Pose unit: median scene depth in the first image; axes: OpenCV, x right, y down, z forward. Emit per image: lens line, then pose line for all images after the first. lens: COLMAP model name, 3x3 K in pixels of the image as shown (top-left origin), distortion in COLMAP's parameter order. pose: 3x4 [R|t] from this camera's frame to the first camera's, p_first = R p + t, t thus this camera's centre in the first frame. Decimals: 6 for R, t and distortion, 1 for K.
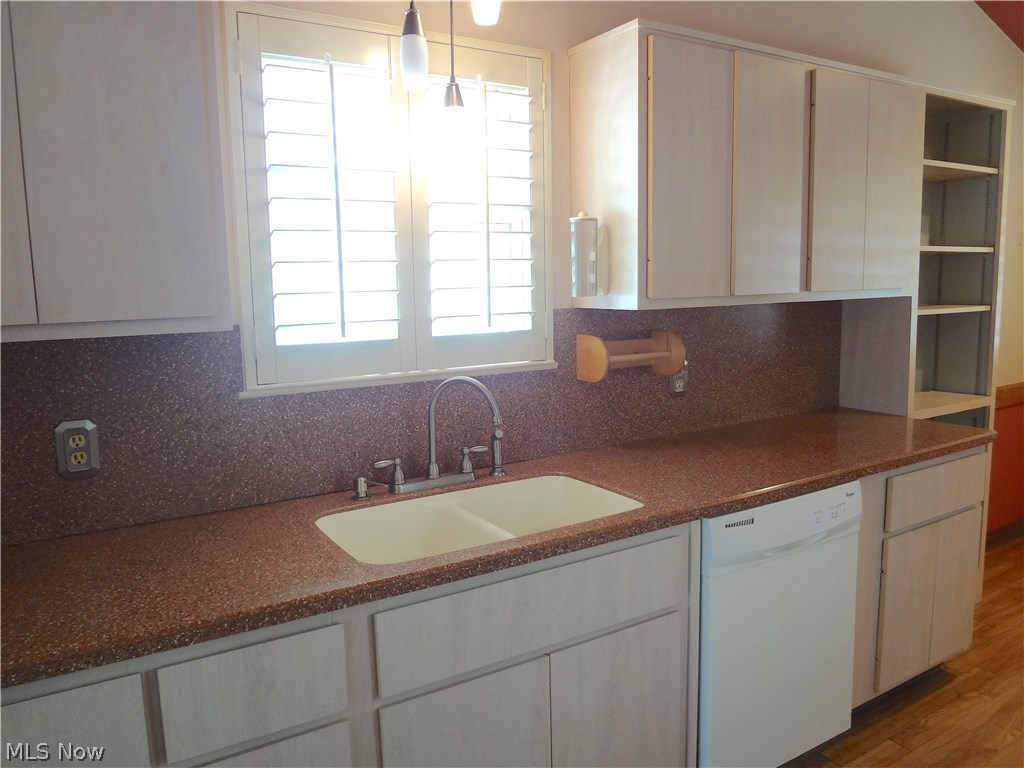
lens RADIAL K [[758.9, 0, 514.7], [0, 758.9, 375.6], [0, 0, 1]] dist [-0.046304, 0.010271]
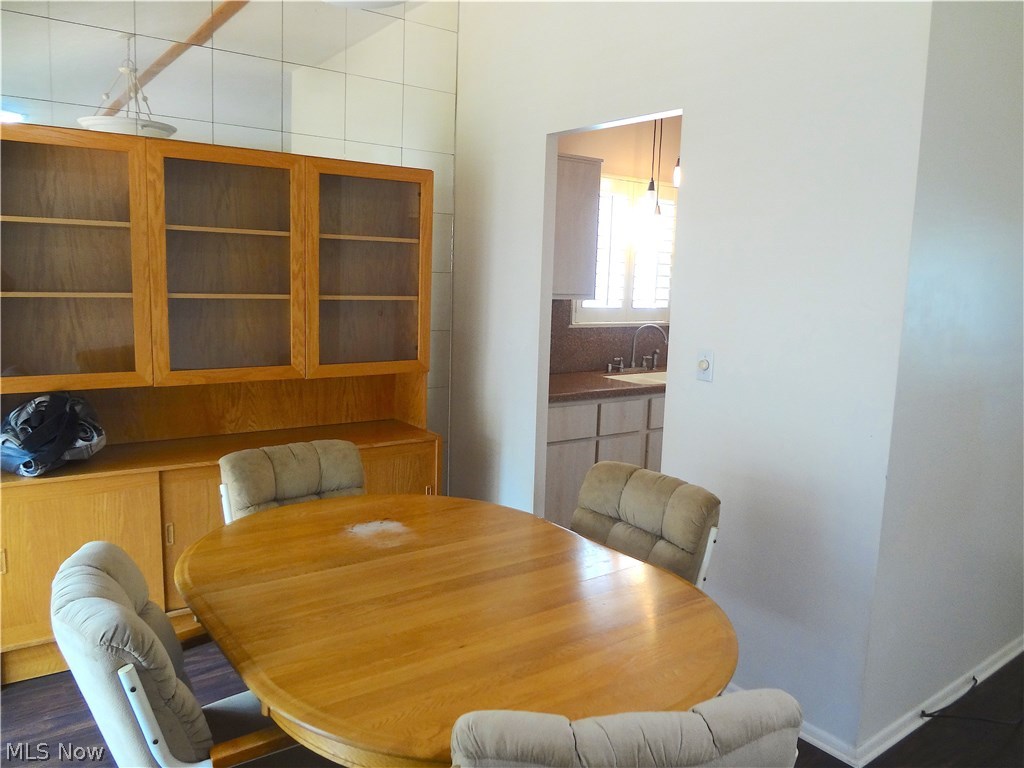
lens RADIAL K [[758.9, 0, 508.8], [0, 758.9, 389.9], [0, 0, 1]] dist [-0.046304, 0.010271]
pose [[0.994660, 0.036521, 0.096532, -0.728132], [-0.038203, 0.999148, 0.015642, 0.185584], [-0.095878, -0.019246, 0.995207, -1.329365]]
